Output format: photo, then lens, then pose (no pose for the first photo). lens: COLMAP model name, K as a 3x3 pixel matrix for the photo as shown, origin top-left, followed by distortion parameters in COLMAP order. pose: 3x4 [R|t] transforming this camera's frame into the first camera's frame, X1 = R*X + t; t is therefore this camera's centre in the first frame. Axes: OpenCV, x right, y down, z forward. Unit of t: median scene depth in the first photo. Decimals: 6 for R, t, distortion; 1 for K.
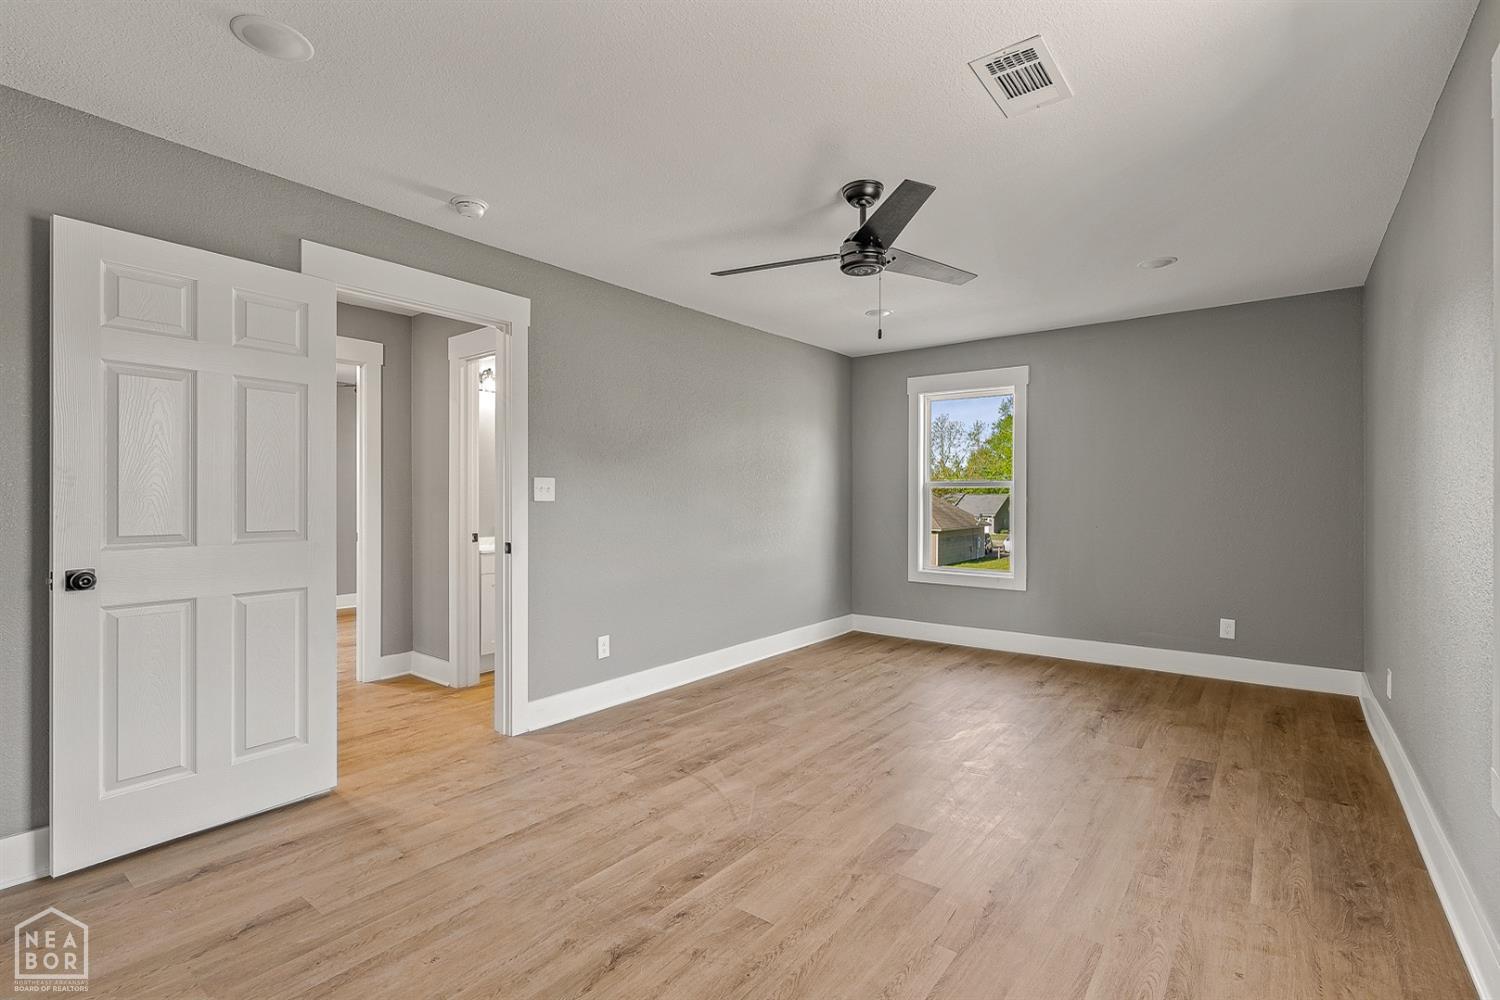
lens RADIAL K [[686.2, 0, 755.1], [0, 686.2, 500.6], [0, 0, 1]] dist [-0.007783, 0.004022]
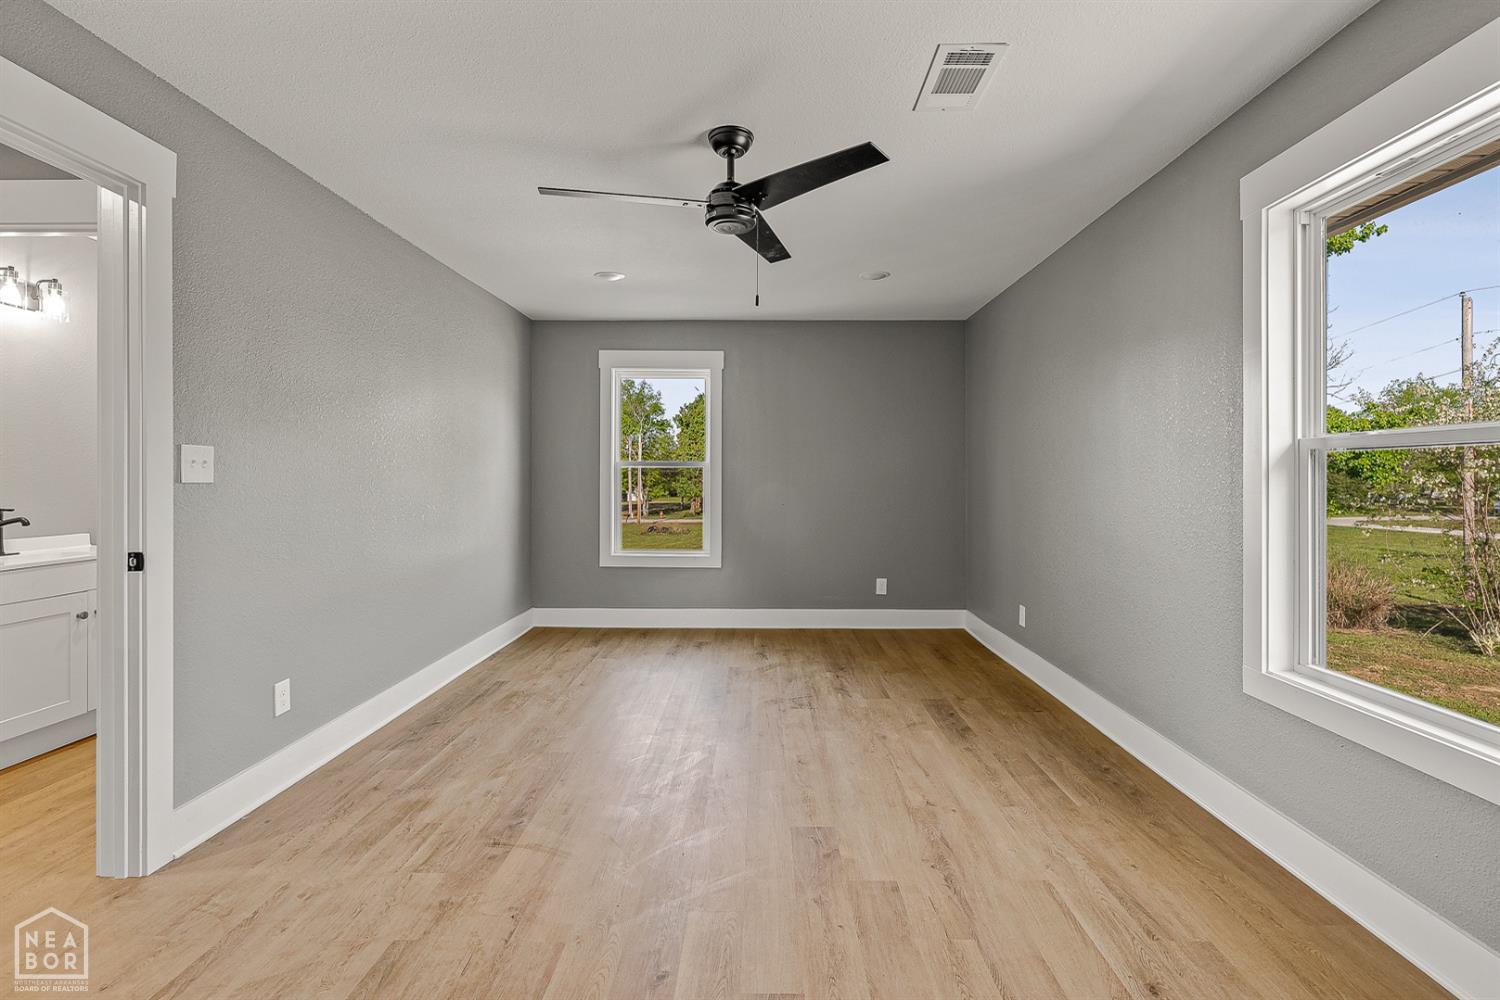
lens RADIAL K [[686.2, 0, 759.3], [0, 686.2, 478.8], [0, 0, 1]] dist [-0.007783, 0.004022]
pose [[0.802686, 0.001533, 0.596400, -0.280873], [-0.000507, 0.999998, -0.001887, -0.001704], [-0.596402, 0.001212, 0.802685, 0.201354]]
